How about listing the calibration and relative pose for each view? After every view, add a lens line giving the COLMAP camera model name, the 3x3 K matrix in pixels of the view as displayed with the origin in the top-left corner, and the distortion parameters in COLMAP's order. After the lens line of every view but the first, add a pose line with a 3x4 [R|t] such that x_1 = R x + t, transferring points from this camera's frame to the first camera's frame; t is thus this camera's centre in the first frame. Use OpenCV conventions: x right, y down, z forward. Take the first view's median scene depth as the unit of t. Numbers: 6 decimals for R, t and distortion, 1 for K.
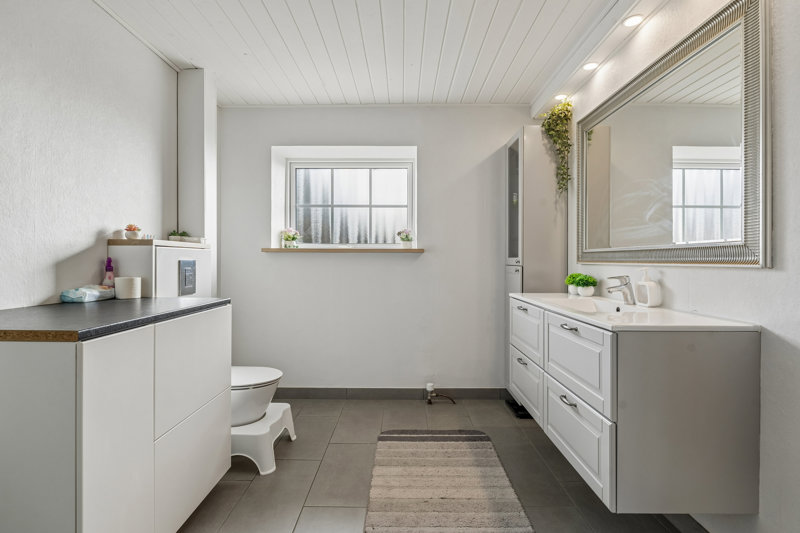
lens RADIAL K [[390.5, 0, 399.3], [0, 390.5, 262.1], [0, 0, 1]] dist [-0.002070, -0.000070]
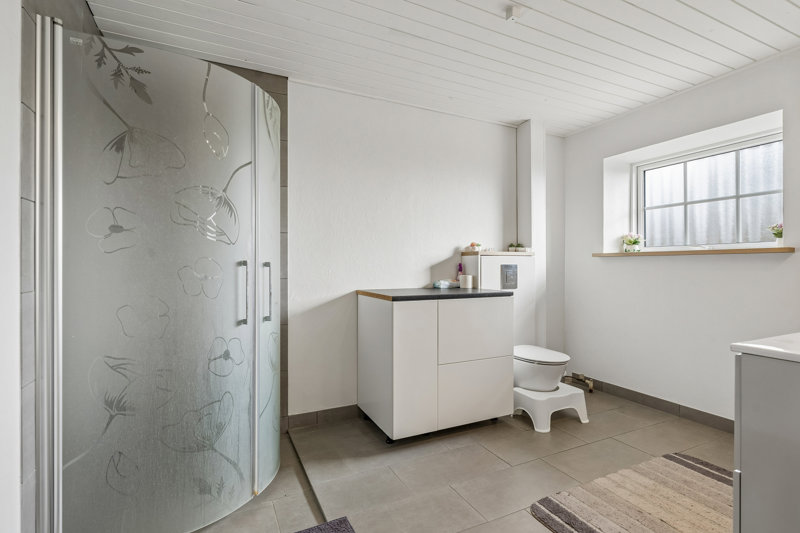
lens RADIAL K [[383.0, 0, 400.0], [0, 383.0, 266.5], [0, 0, 1]] dist [-0.002595, -0.000426]
pose [[0.443706, 0.003052, -0.896167, 0.497925], [0.000633, 0.999993, 0.003719, -0.003249], [0.896172, -0.002217, 0.443701, 0.028621]]
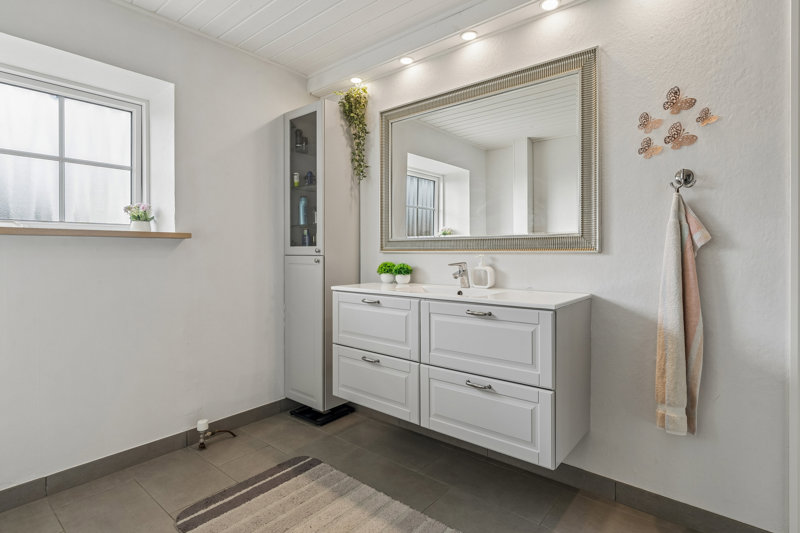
lens RADIAL K [[406.1, 0, 397.2], [0, 406.1, 253.9], [0, 0, 1]] dist [-0.001989, 0.000036]
pose [[0.641481, -0.009229, 0.767084, -0.339744], [0.007525, 0.999955, 0.005738, 0.002604], [-0.767102, 0.002091, 0.641521, 0.314921]]
